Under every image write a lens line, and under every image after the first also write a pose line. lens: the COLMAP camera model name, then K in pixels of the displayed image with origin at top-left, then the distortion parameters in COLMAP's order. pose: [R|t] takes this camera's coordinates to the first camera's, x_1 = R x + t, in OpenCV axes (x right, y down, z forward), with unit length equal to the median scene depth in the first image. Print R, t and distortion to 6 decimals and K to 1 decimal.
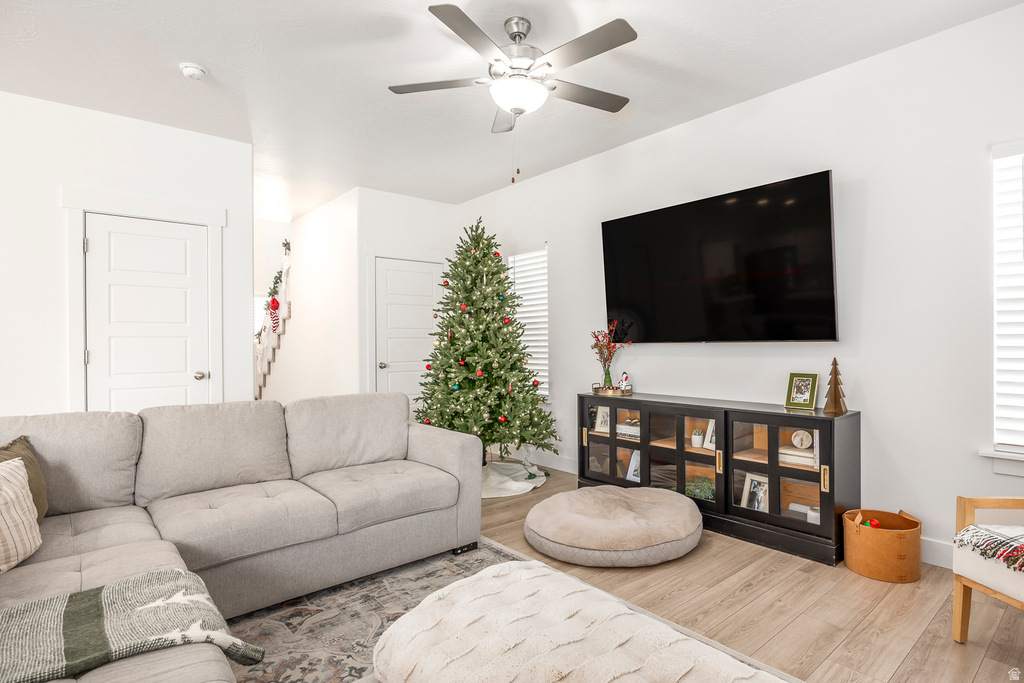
lens RADIAL K [[535.6, 0, 512.3], [0, 535.6, 340.2], [0, 0, 1]] dist [0.002270, 0.000234]
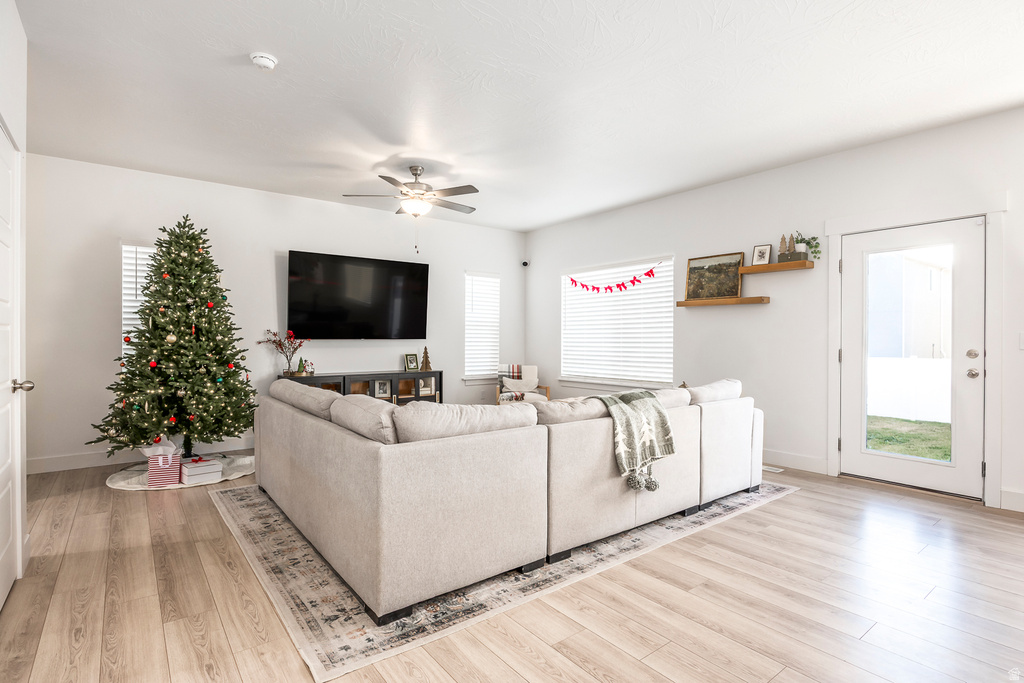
lens RADIAL K [[525.4, 0, 511.5], [0, 525.4, 342.0], [0, 0, 1]] dist [0.000728, 0.000089]
pose [[0.053232, 0.000964, 0.998582, -1.541996], [-0.002150, 0.999997, -0.000851, 0.015278], [-0.998580, -0.002102, 0.053234, 0.502189]]
